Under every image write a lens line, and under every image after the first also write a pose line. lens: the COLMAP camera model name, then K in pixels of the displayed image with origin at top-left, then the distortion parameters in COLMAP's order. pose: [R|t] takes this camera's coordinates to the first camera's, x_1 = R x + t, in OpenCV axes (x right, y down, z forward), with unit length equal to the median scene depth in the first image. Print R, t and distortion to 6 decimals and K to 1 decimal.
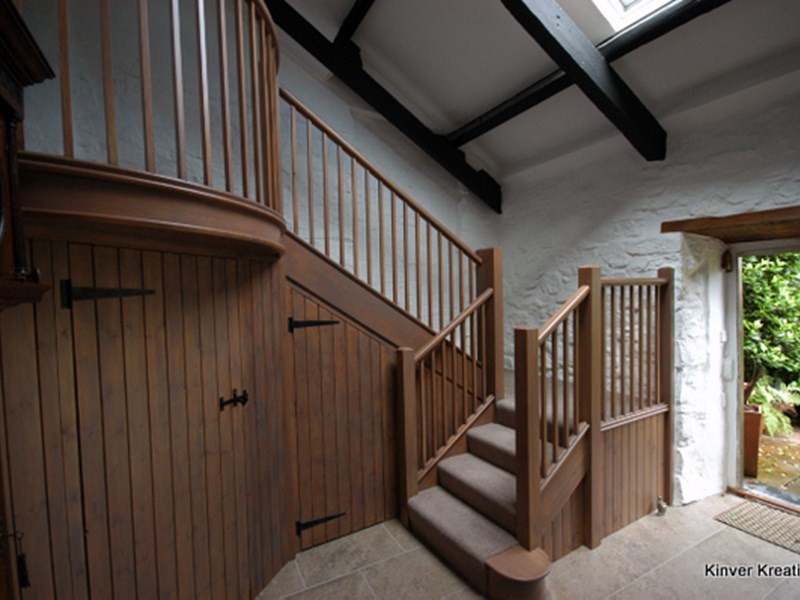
lens RADIAL K [[369.4, 0, 411.4], [0, 369.4, 300.3], [0, 0, 1]] dist [0.000651, -0.007186]
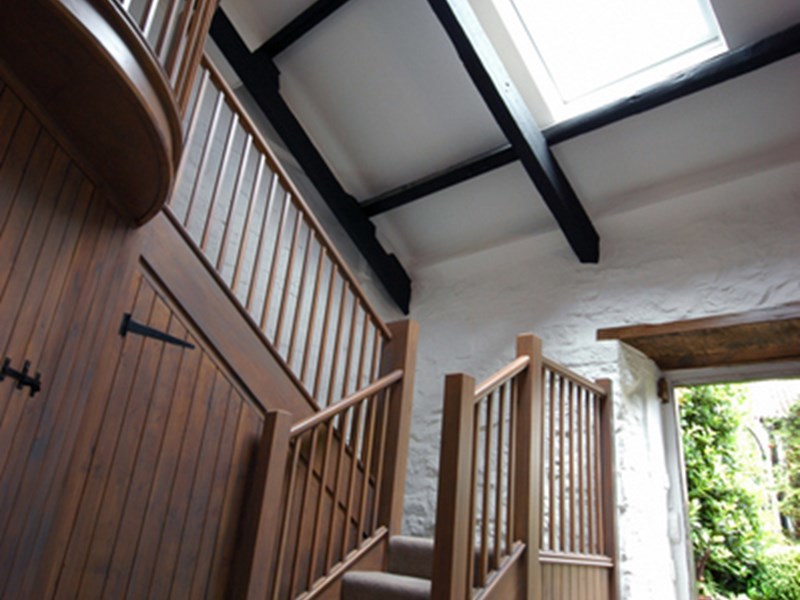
lens RADIAL K [[540.0, 0, 400.0], [0, 540.0, 300.0], [0, 0, 1]] dist [-0.023875, 0.035357]
pose [[0.948017, 0.207498, 0.241262, -0.079048], [-0.106893, 0.921760, -0.372736, 0.254259], [-0.299728, 0.327571, 0.896025, -0.013637]]
